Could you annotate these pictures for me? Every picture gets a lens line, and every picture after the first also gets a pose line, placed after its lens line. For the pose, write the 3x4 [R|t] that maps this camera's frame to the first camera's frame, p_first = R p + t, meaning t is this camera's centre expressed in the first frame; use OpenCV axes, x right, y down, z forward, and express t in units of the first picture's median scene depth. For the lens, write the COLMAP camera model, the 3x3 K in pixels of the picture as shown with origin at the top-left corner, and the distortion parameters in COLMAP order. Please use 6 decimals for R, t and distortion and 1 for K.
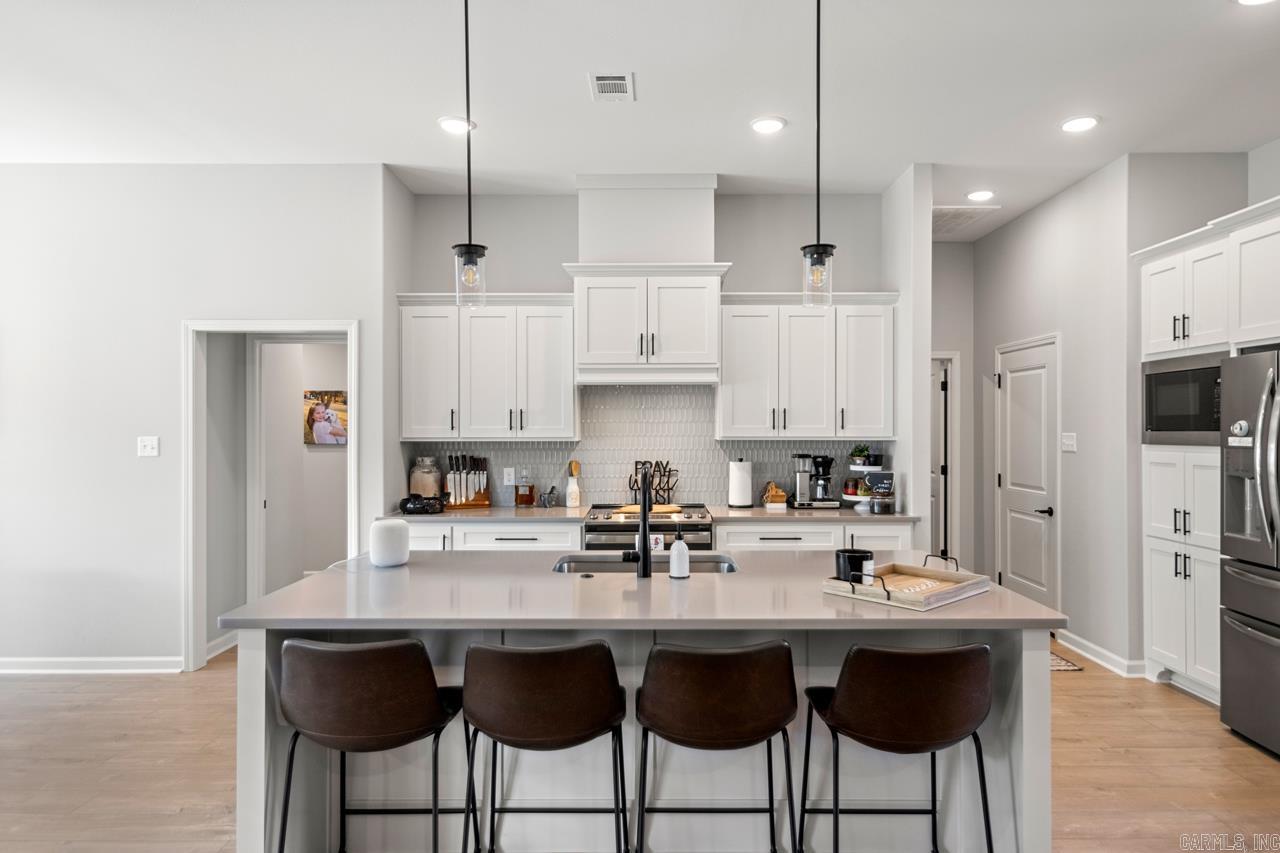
lens RADIAL K [[760.0, 0, 649.1], [0, 760.0, 428.6], [0, 0, 1]] dist [0.011197, 0.000699]
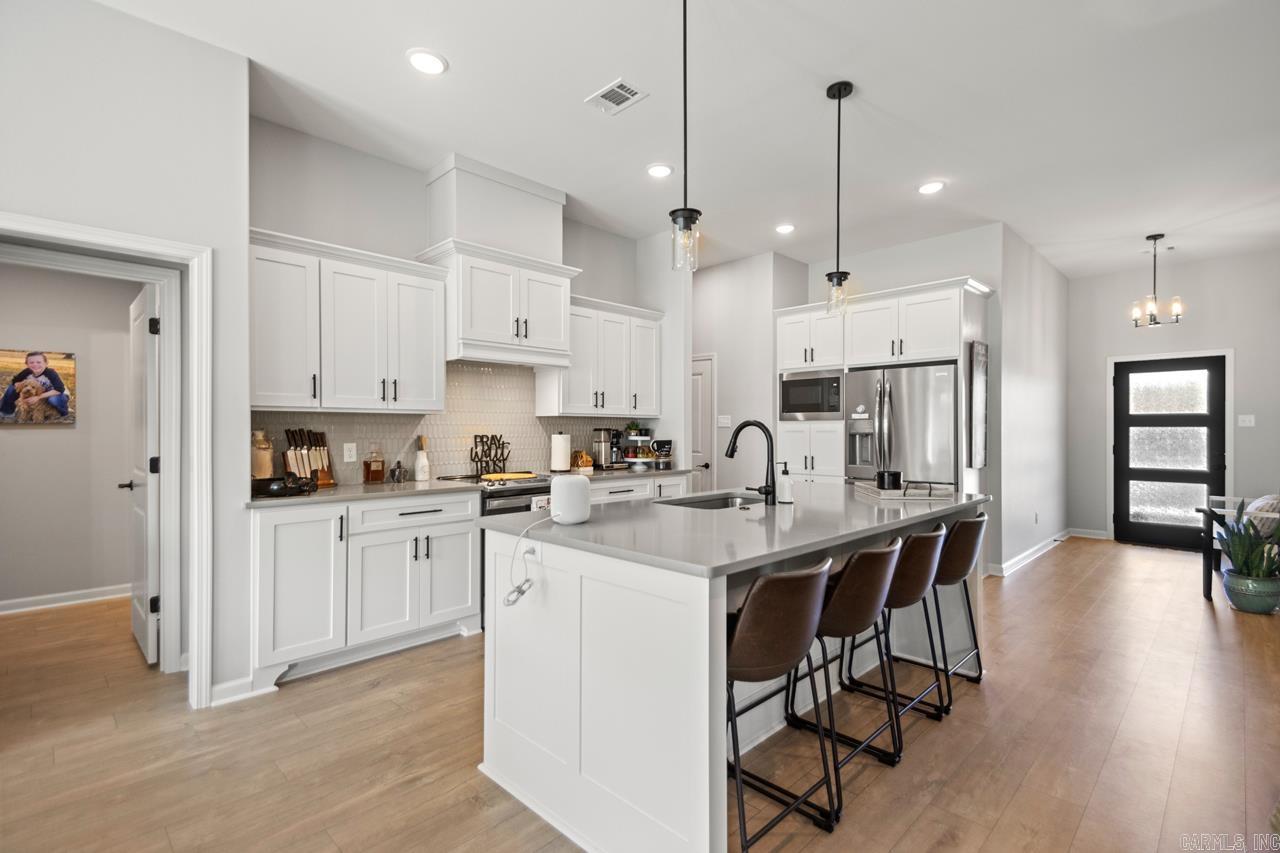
lens RADIAL K [[590.1, 0, 648.1], [0, 590.1, 428.9], [0, 0, 1]] dist [0.038930, -0.018511]
pose [[0.700080, 0.001725, 0.714062, -0.465835], [-0.000788, 0.999998, -0.001643, 0.036723], [-0.714064, 0.000588, 0.700080, 0.242012]]
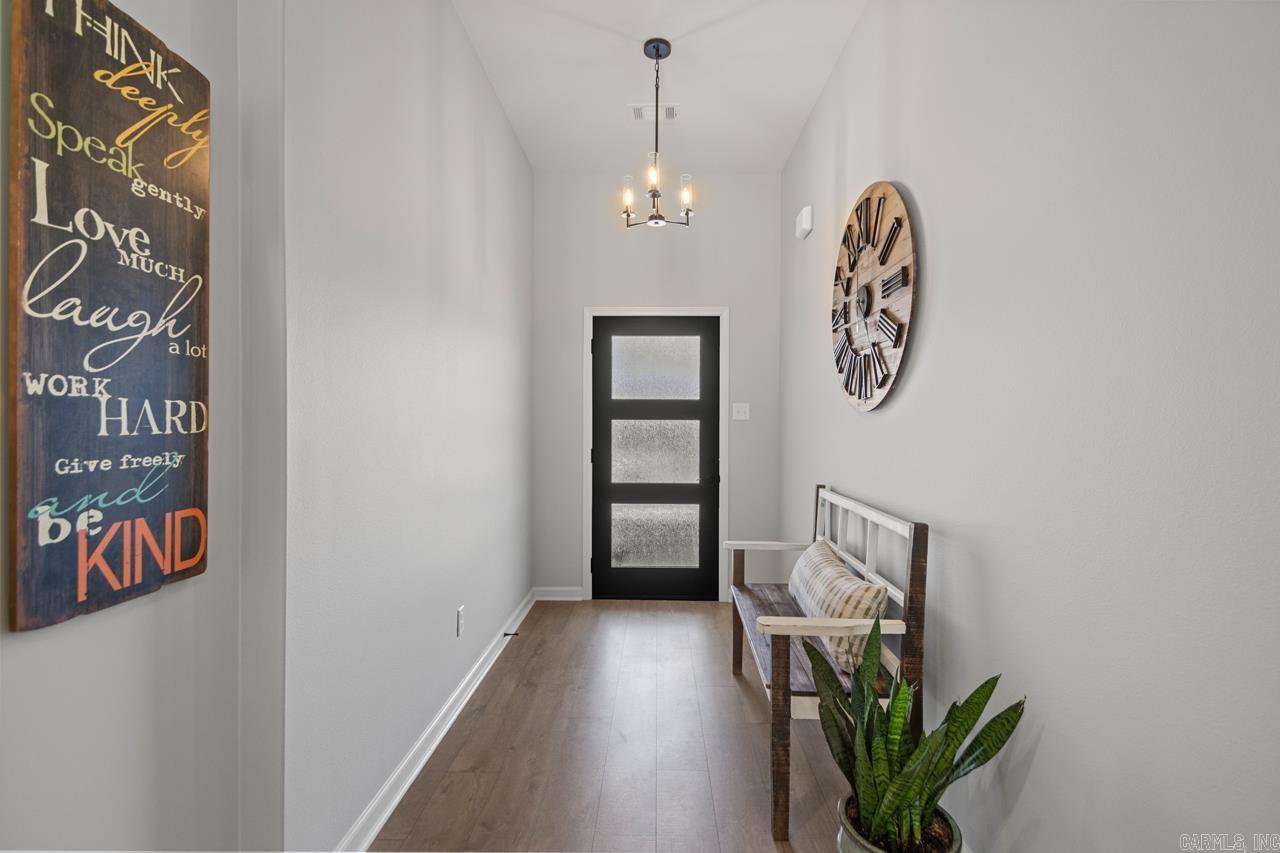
lens RADIAL K [[590.1, 0, 648.1], [0, 590.1, 428.9], [0, 0, 1]] dist [0.038930, -0.018511]
pose [[0.012860, -0.009016, 0.999877, 0.421227], [-0.004057, 0.999951, 0.009068, 0.035033], [-0.999909, -0.004173, 0.012823, 0.352226]]
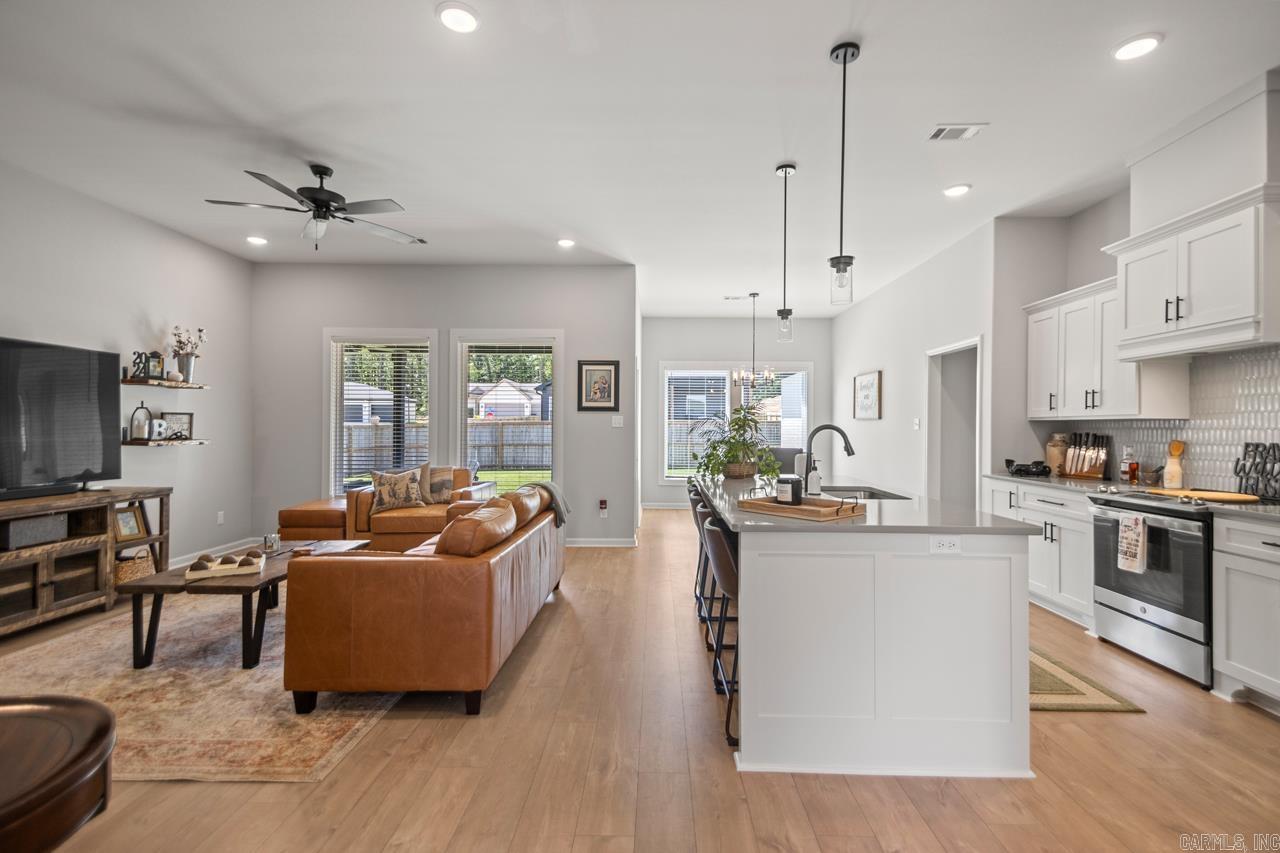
lens RADIAL K [[590.1, 0, 648.1], [0, 590.1, 428.9], [0, 0, 1]] dist [0.038930, -0.018511]
pose [[-0.017111, 0.004415, -0.999844, 0.684033], [-0.006964, 0.999965, 0.004534, 0.030699], [0.999829, 0.007040, -0.017080, 0.365862]]
